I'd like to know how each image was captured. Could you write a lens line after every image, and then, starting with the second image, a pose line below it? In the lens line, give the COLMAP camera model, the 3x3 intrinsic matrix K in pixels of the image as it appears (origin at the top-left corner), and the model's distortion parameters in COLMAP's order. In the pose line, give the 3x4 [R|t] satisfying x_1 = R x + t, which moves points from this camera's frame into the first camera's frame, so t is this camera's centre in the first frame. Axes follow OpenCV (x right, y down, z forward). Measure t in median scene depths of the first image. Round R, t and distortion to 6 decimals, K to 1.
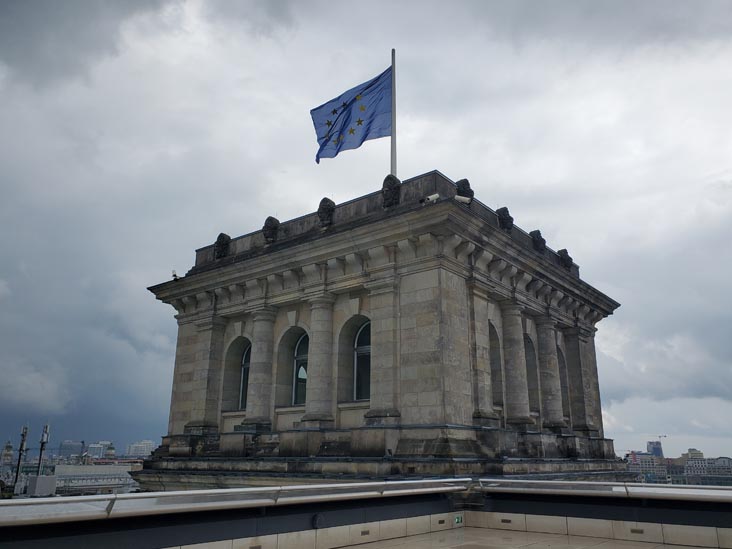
lens RADIAL K [[600.1, 0, 366.0], [0, 600.1, 274.5], [0, 0, 1]] dist [0.053045, -0.086354]
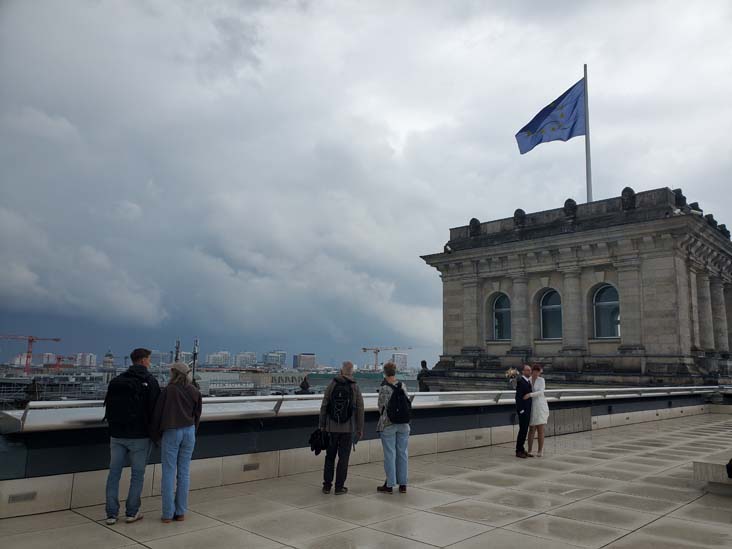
lens RADIAL K [[579.5, 0, 351.6], [0, 579.5, 277.9], [0, 0, 1]] dist [0.055369, -0.092390]
pose [[0.993830, 0.002366, -0.110892, -0.473956], [0.012804, 0.990642, 0.135882, -0.150094], [0.110176, -0.136463, 0.984499, -0.511517]]
